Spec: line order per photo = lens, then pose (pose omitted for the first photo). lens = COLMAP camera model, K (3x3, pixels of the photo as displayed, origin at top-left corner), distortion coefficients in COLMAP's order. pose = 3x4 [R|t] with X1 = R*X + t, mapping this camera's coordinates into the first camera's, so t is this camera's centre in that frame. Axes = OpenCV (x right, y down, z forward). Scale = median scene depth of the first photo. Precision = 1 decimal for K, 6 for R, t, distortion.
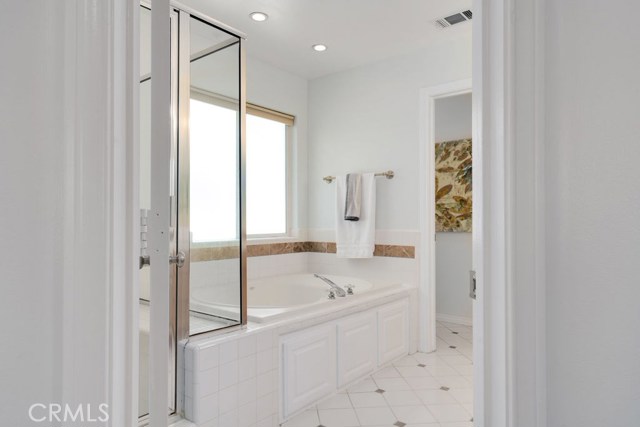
lens RADIAL K [[407.6, 0, 320.0], [0, 407.6, 213.5], [0, 0, 1]] dist [0.001221, 0.000092]
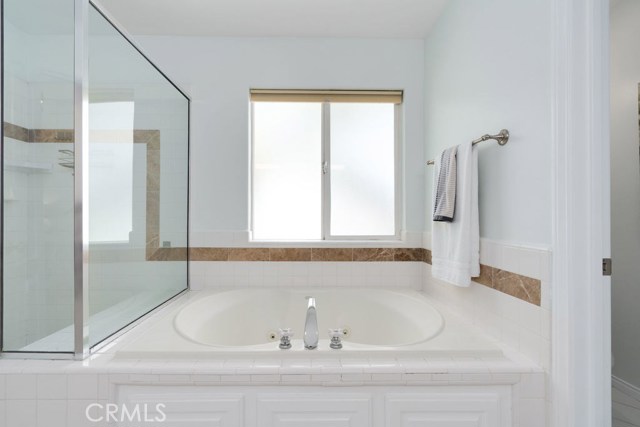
lens RADIAL K [[294.1, 0, 319.3], [0, 294.1, 215.7], [0, 0, 1]] dist [-0.002942, 0.000207]
pose [[0.646769, -0.001479, -0.762684, 0.303837], [0.008942, 0.999944, 0.005644, 0.003133], [0.762633, -0.010471, 0.646747, 0.559084]]
